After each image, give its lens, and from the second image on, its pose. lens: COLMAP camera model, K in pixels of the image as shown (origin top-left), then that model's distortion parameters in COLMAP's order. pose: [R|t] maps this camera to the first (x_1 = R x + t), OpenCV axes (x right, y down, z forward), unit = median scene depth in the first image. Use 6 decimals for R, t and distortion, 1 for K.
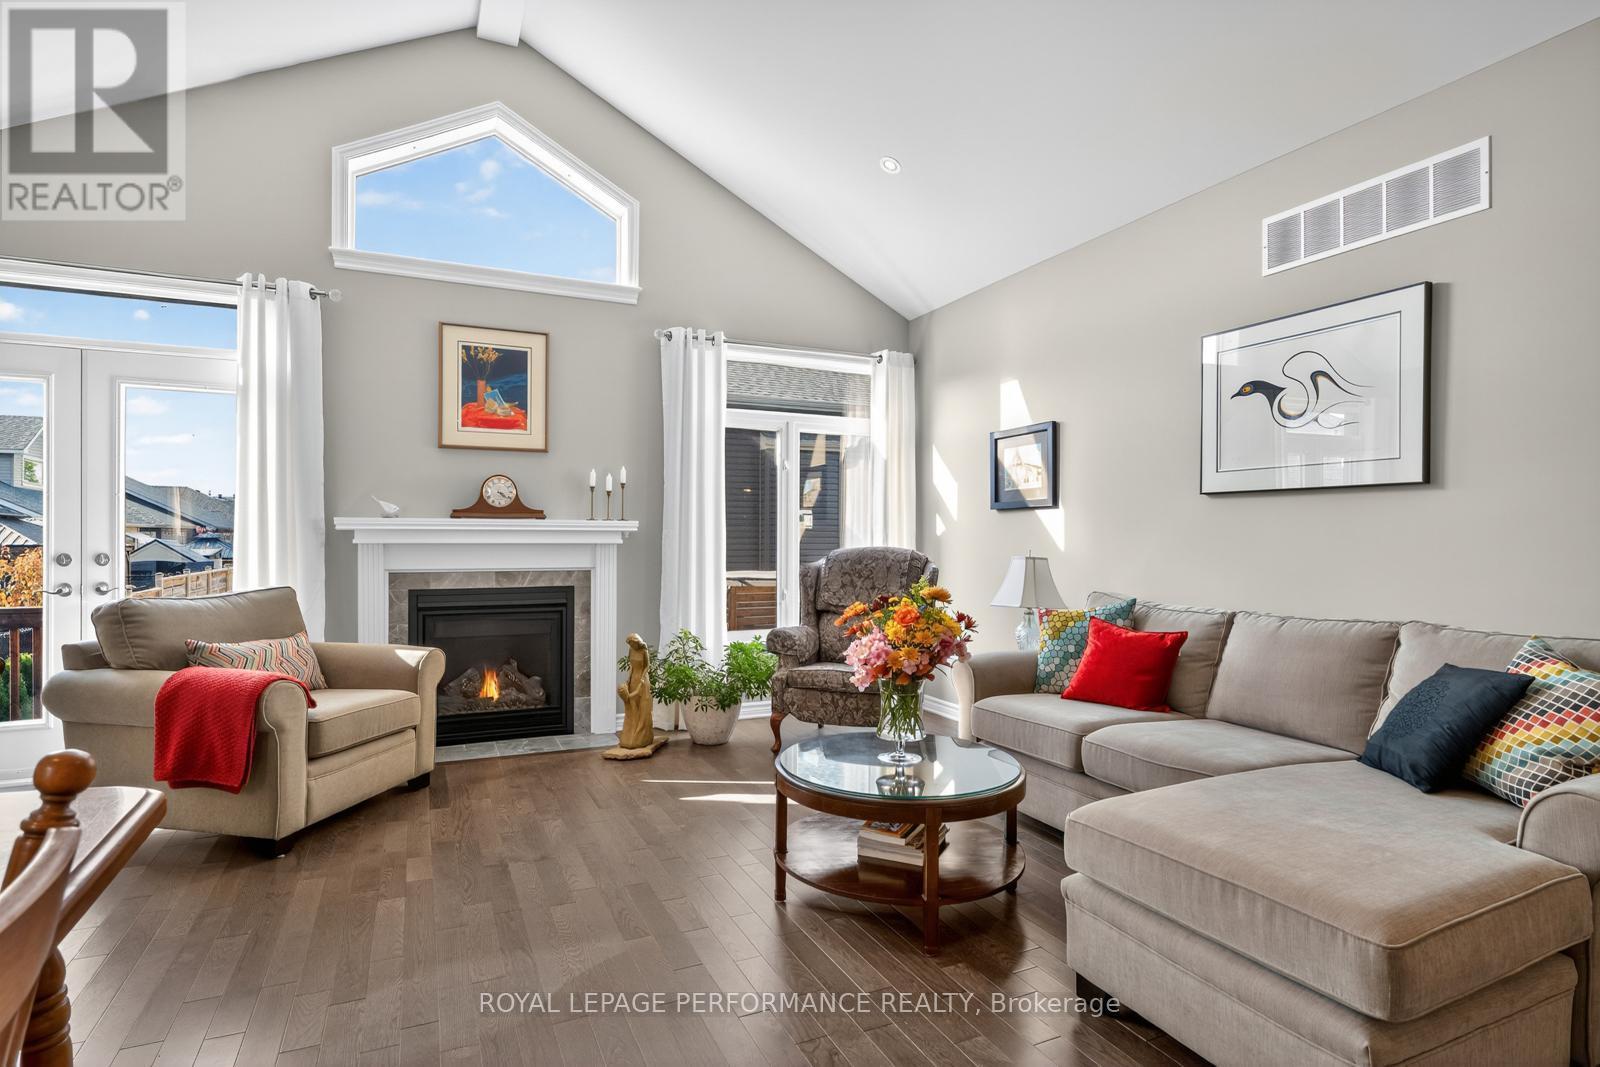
lens RADIAL K [[830.2, 0, 810.9], [0, 830.2, 536.3], [0, 0, 1]] dist [-0.011694, 0.000465]
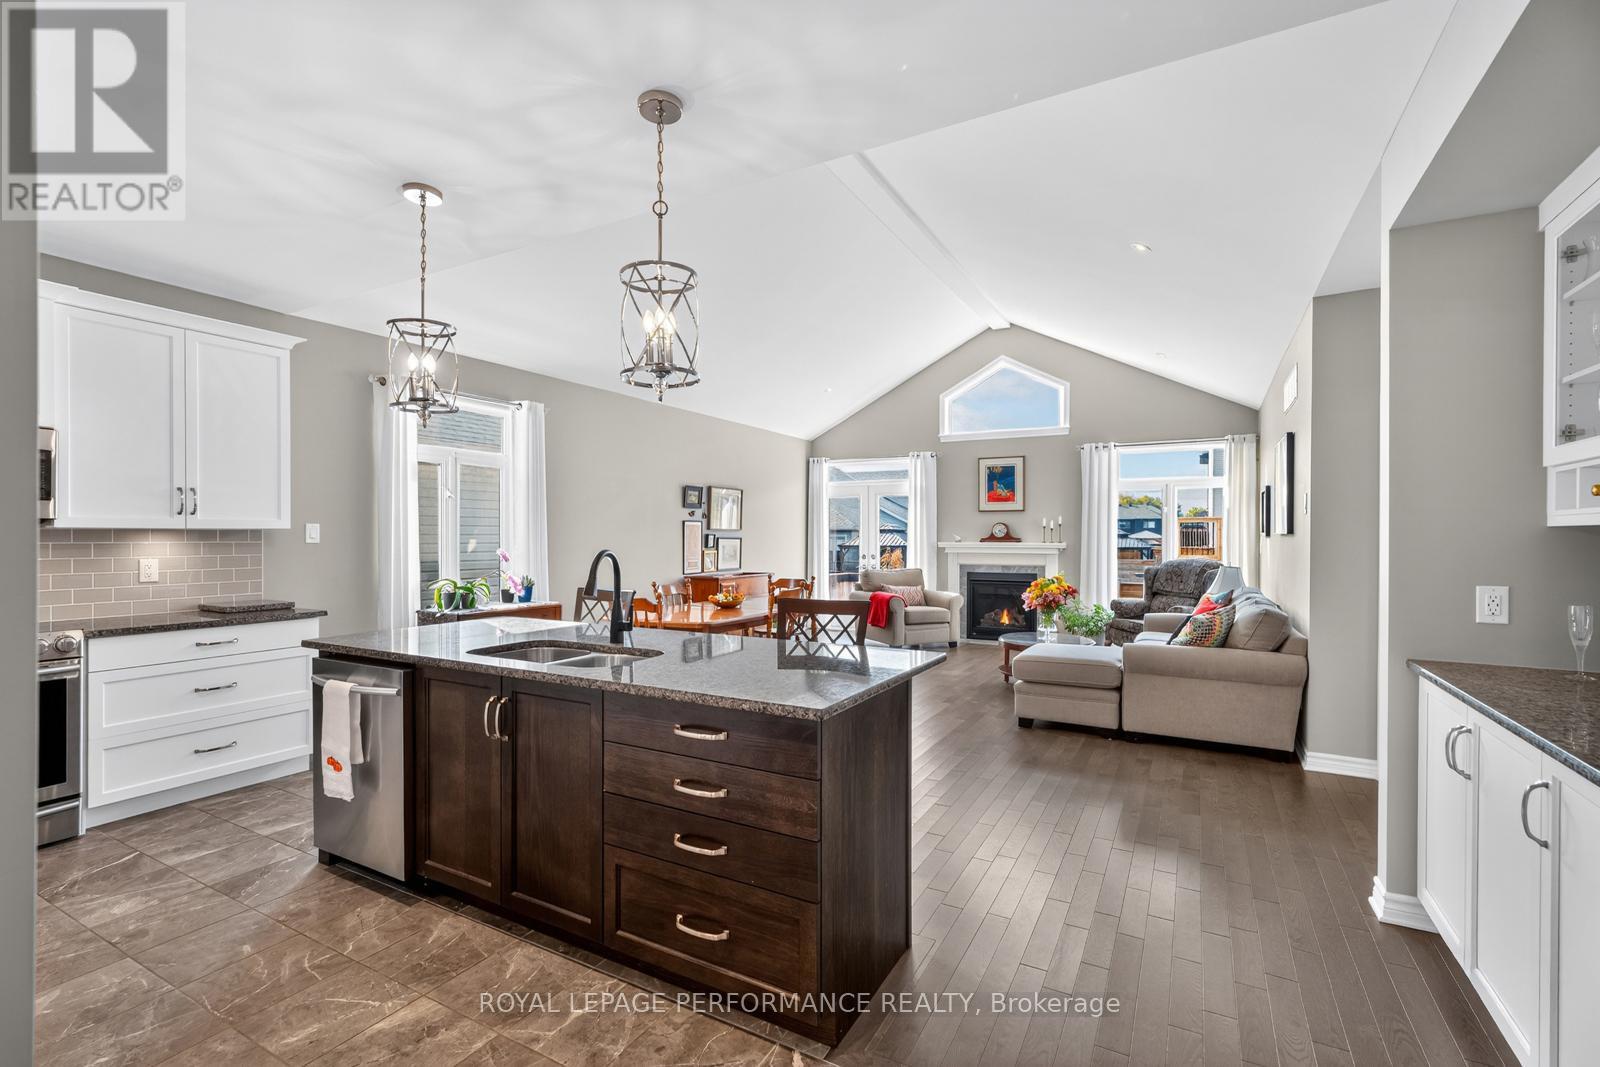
lens RADIAL K [[739.7, 0, 800.8], [0, 739.7, 534.5], [0, 0, 1]] dist [-0.030166, -0.000387]
pose [[0.578062, -0.003078, -0.815987, 0.947077], [0.003088, 0.999994, -0.001584, -0.040313], [0.815987, -0.001604, 0.578068, -0.608029]]
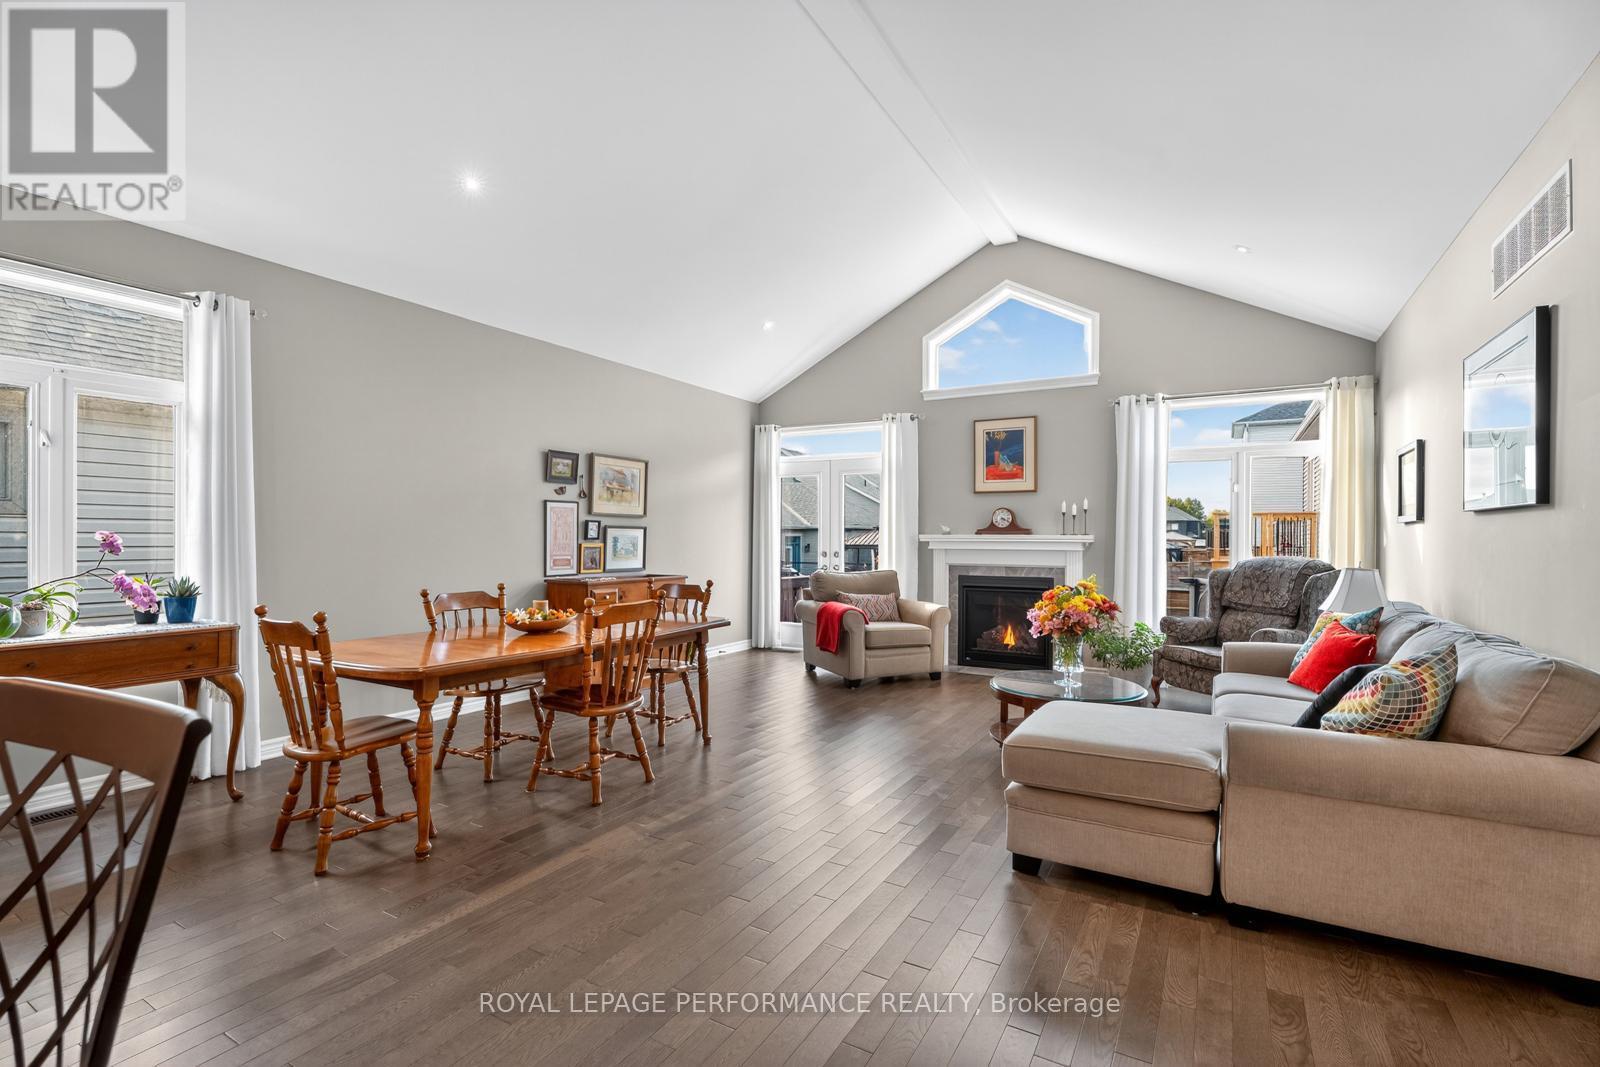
lens RADIAL K [[739.7, 0, 806.5], [0, 739.7, 537.3], [0, 0, 1]] dist [-0.030166, -0.000387]
pose [[0.564559, -0.000196, -0.825393, 0.610753], [-0.000498, 1.000000, -0.000577, -0.014632], [0.825393, 0.000737, 0.564558, -0.153107]]
